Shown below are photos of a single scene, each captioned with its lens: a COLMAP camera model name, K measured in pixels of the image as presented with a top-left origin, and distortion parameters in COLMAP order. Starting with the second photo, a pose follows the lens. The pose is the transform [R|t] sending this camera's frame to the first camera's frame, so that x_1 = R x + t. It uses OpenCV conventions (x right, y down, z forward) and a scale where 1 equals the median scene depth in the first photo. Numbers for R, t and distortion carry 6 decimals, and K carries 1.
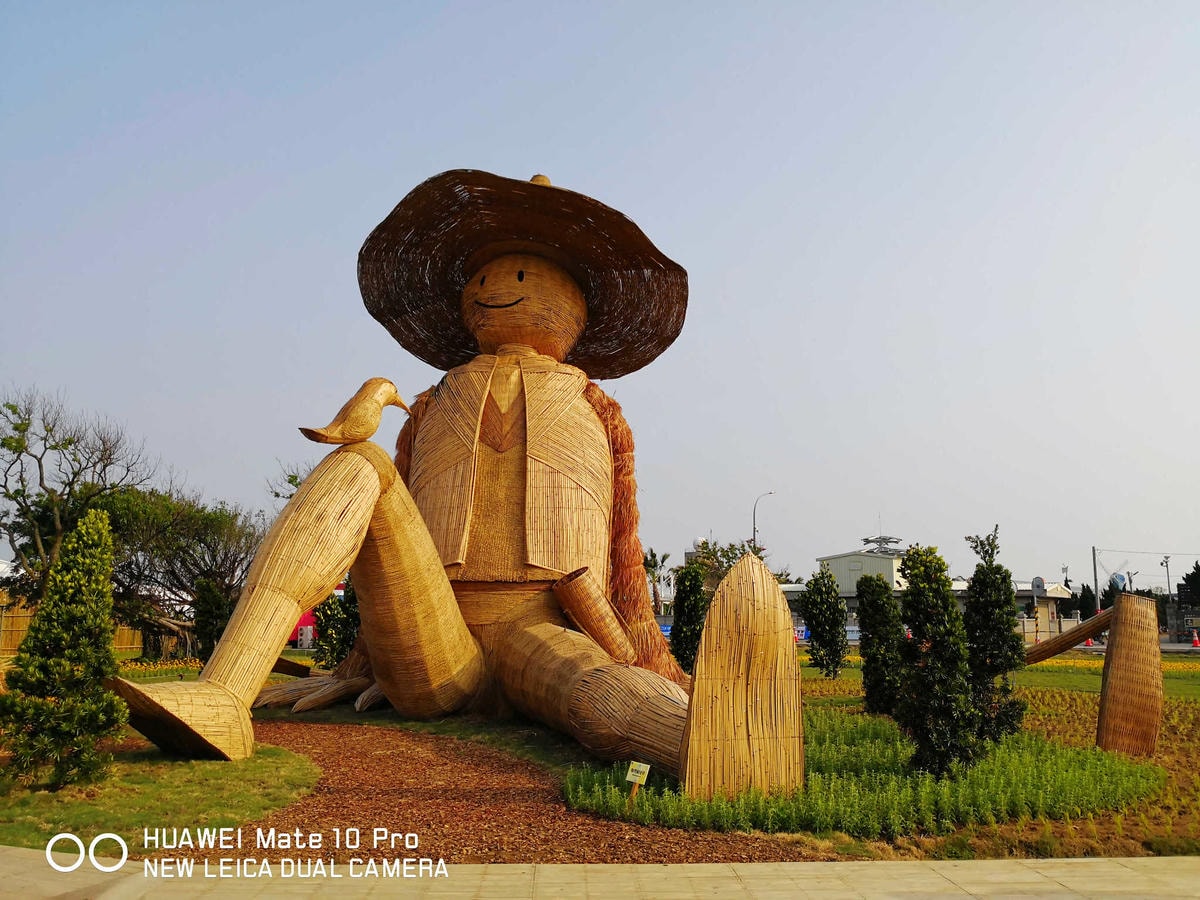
lens RADIAL K [[970.5, 0, 600.0], [0, 970.5, 450.0], [0, 0, 1]] dist [-0.002015, -0.006150]
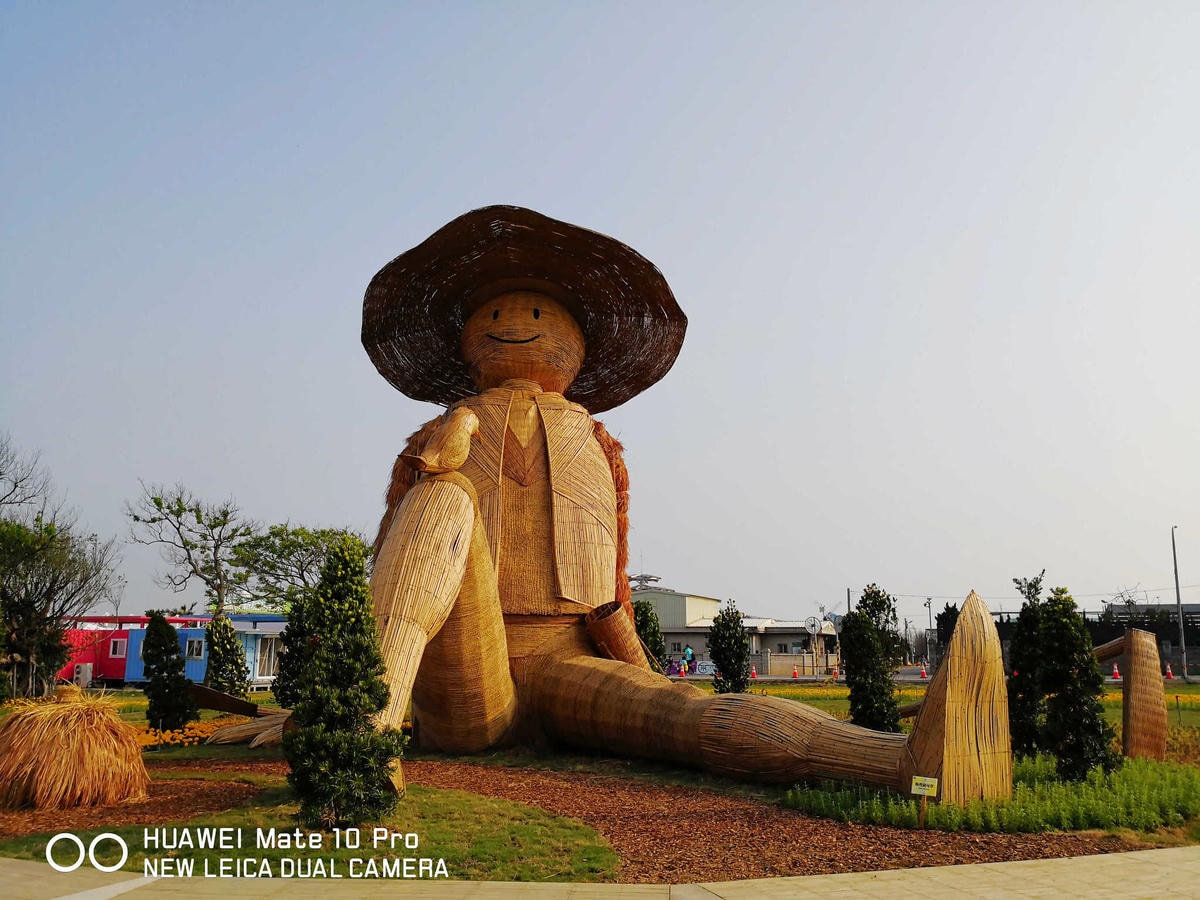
lens RADIAL K [[970.5, 0, 600.0], [0, 970.5, 450.0], [0, 0, 1]] dist [-0.002015, -0.006150]
pose [[0.965593, 0.051706, 0.254864, -0.283773], [-0.042434, 0.998227, -0.041751, 0.003654], [-0.256571, 0.029500, 0.966075, 0.001842]]
